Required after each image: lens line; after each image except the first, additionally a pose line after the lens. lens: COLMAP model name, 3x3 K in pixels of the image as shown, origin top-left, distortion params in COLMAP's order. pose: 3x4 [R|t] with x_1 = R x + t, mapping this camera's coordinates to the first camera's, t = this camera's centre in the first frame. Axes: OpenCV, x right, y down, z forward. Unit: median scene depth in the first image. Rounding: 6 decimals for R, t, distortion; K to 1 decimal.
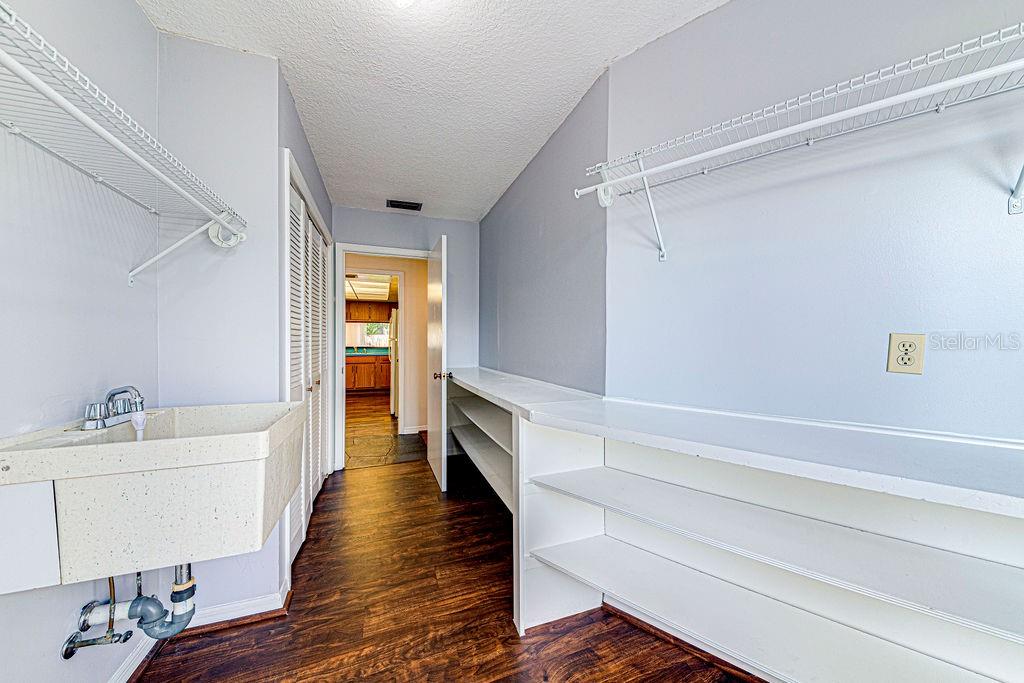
lens RADIAL K [[352.9, 0, 512.8], [0, 352.9, 342.3], [0, 0, 1]] dist [0.006126, -0.000552]
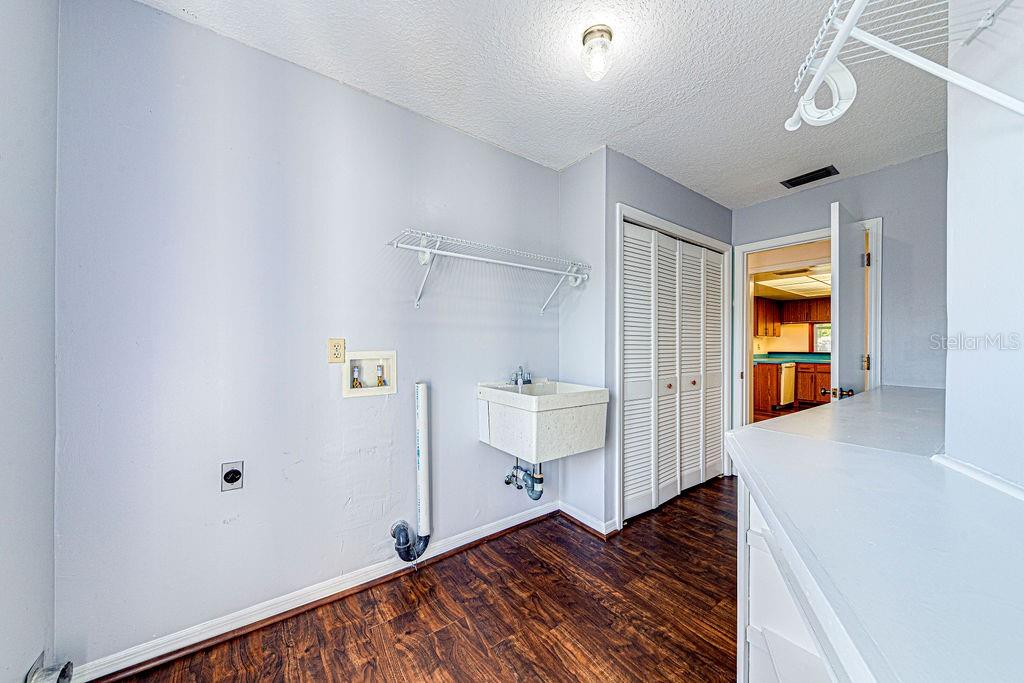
lens RADIAL K [[352.9, 0, 516.1], [0, 352.9, 342.9], [0, 0, 1]] dist [0.006126, -0.000552]
pose [[0.282493, 0.002670, -0.959266, 0.627846], [-0.008042, 0.999968, 0.000415, -0.008374], [0.959236, 0.007597, 0.282505, 0.280787]]
